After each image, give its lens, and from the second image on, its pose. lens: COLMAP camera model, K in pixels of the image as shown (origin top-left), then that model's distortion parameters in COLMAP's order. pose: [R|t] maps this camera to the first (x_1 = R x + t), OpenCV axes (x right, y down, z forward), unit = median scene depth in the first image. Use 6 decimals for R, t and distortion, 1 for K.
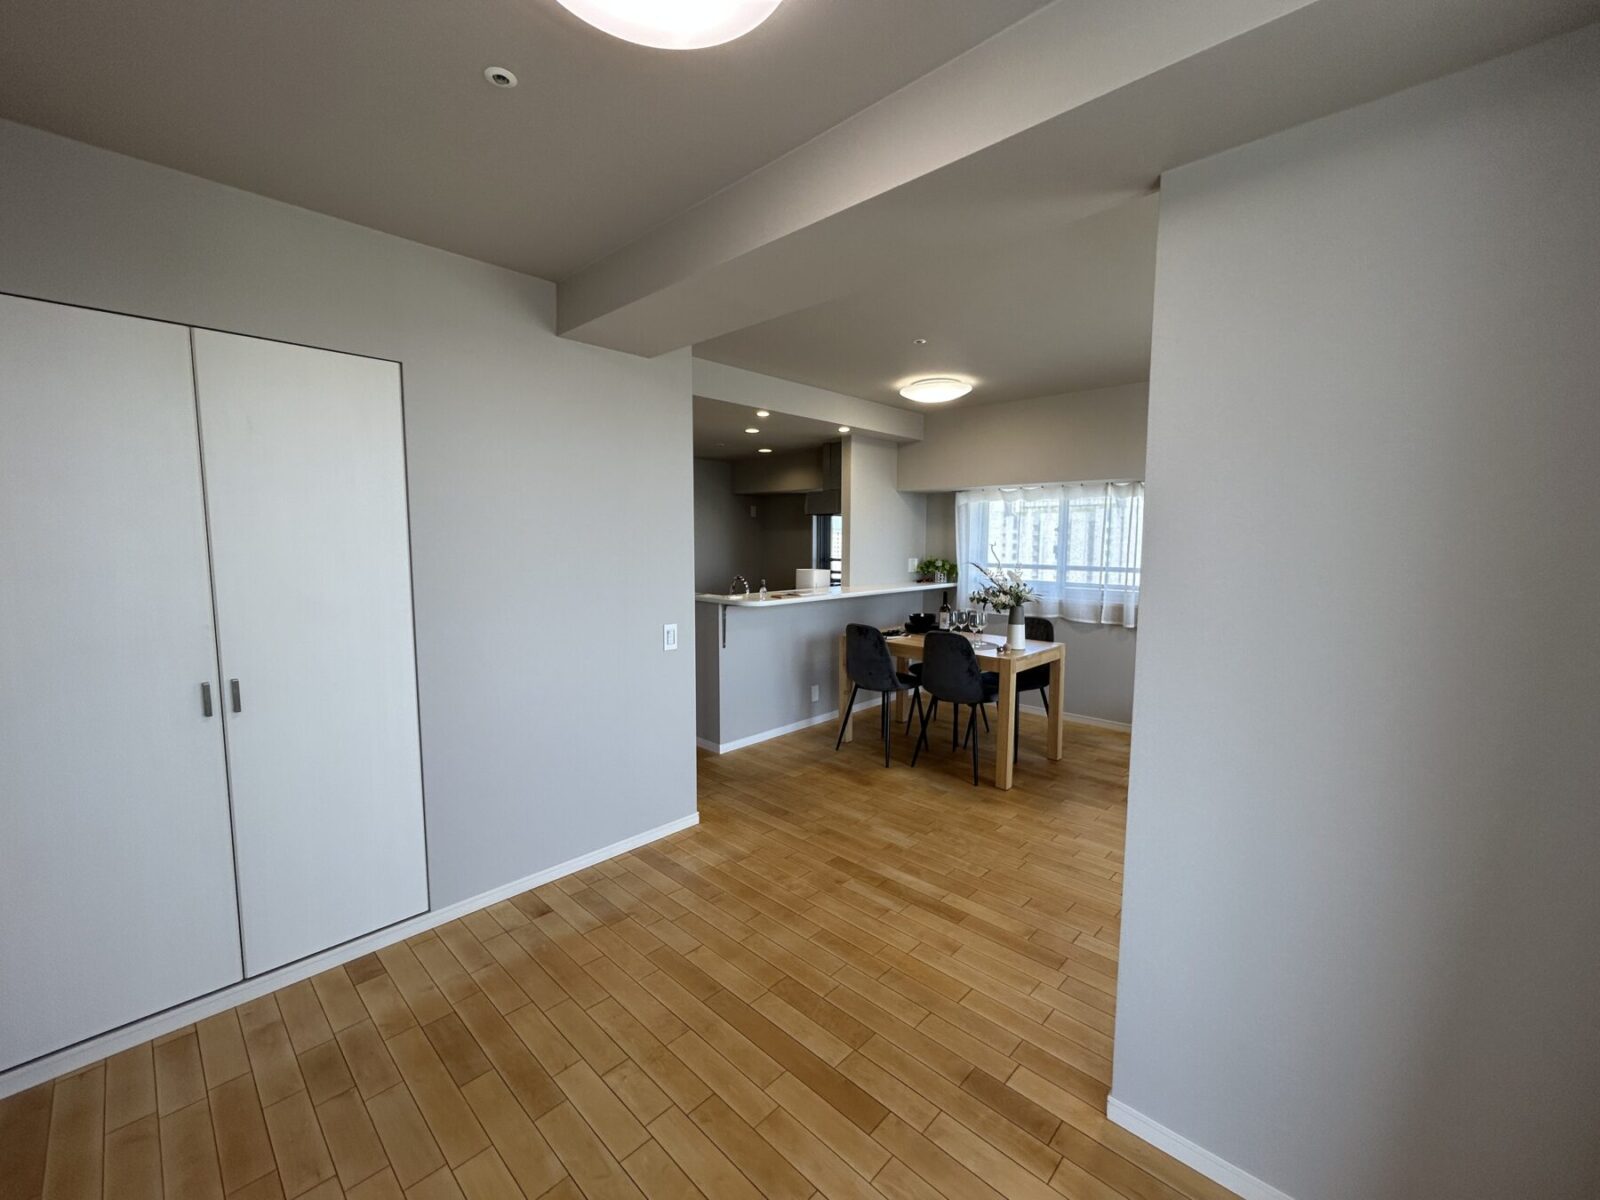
lens RADIAL K [[647.0, 0, 802.1], [0, 647.0, 598.7], [0, 0, 1]] dist [-0.001439, 0.000871]
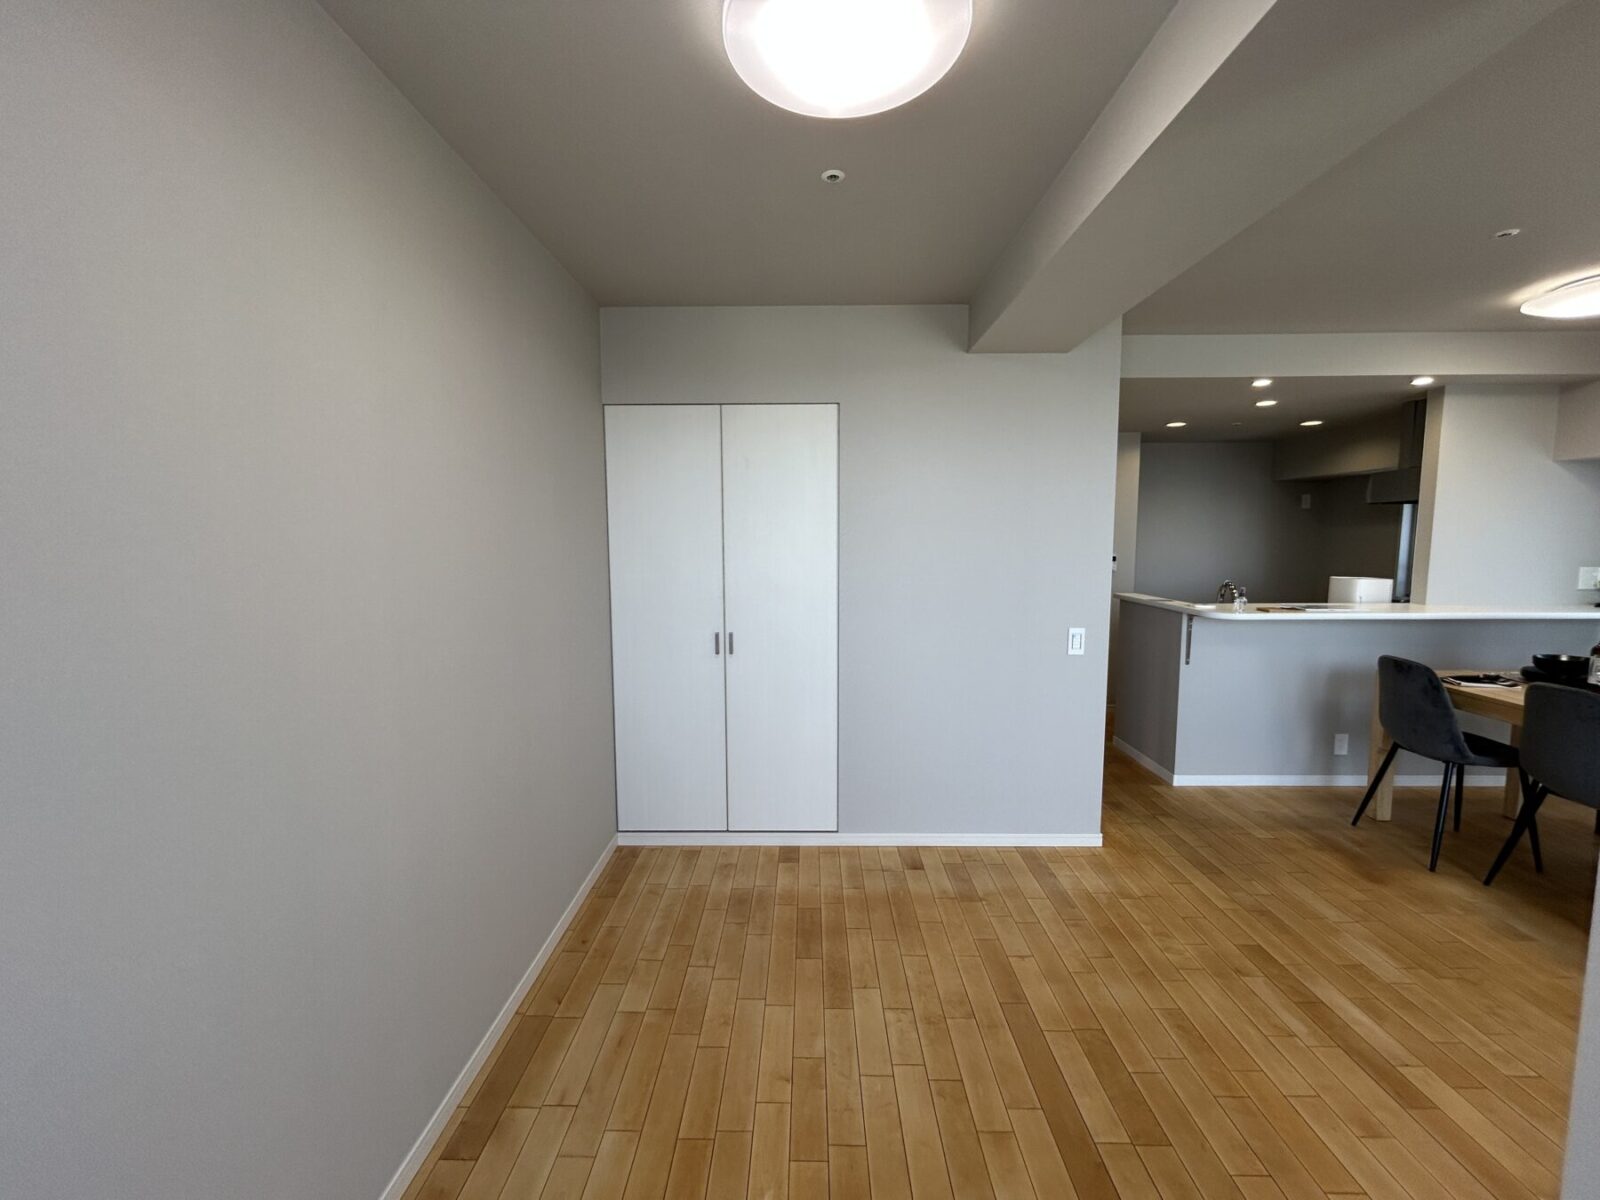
lens RADIAL K [[647.0, 0, 799.9], [0, 647.0, 597.6], [0, 0, 1]] dist [-0.001439, 0.000871]
pose [[0.676190, 0.062338, -0.734086, 0.245424], [-0.062854, 0.997662, 0.026825, -0.005424], [0.734042, 0.028001, 0.678527, 0.059558]]
